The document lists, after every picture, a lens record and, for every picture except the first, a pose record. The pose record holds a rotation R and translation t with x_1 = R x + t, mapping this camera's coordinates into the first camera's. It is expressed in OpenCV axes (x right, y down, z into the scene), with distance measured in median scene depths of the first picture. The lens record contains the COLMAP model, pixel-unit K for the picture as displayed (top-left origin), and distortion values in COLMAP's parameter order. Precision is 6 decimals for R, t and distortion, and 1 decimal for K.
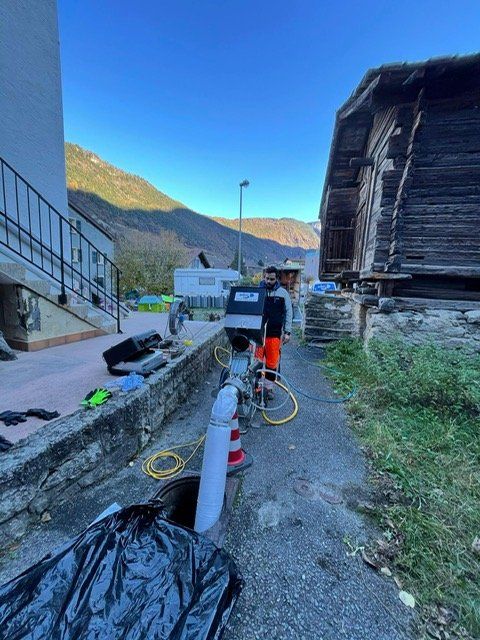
lens RADIAL K [[257.7, 0, 239.5], [0, 257.7, 321.3], [0, 0, 1]] dist [-0.001177, 0.000270]
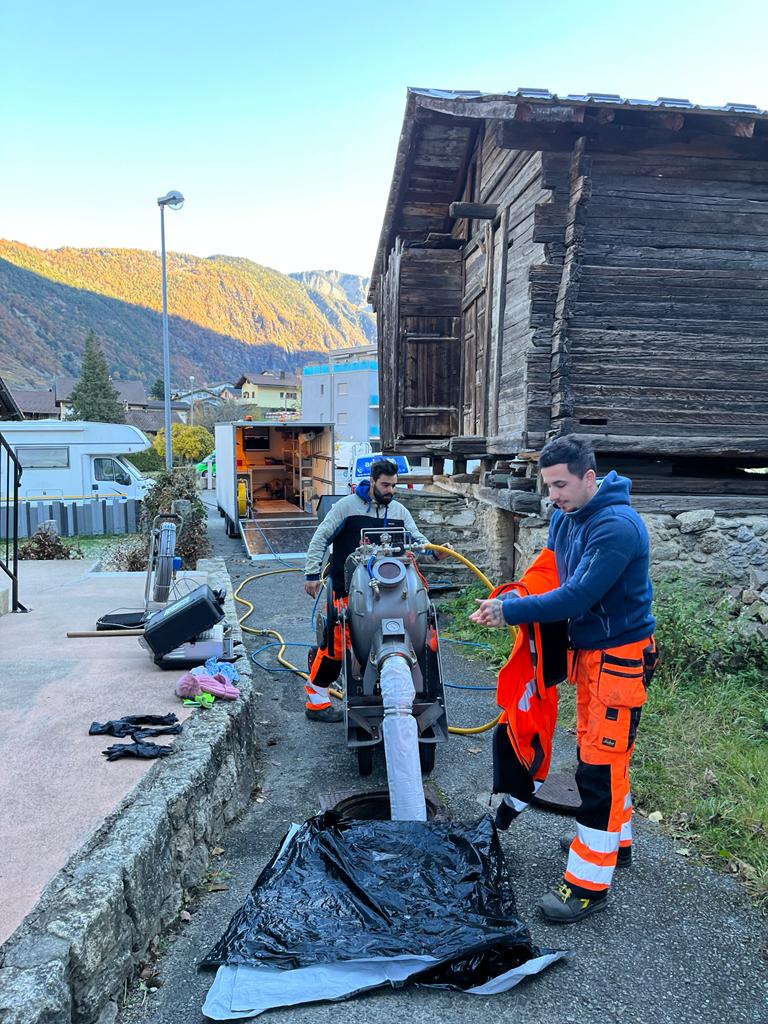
lens RADIAL K [[784.7, 0, 383.9], [0, 784.7, 514.6], [0, 0, 1]] dist [0.030536, -0.003166]
pose [[0.935063, -0.056254, 0.349989, -0.345985], [0.078287, 0.995720, -0.049116, -0.001389], [-0.345728, 0.073326, 0.935465, -0.414930]]
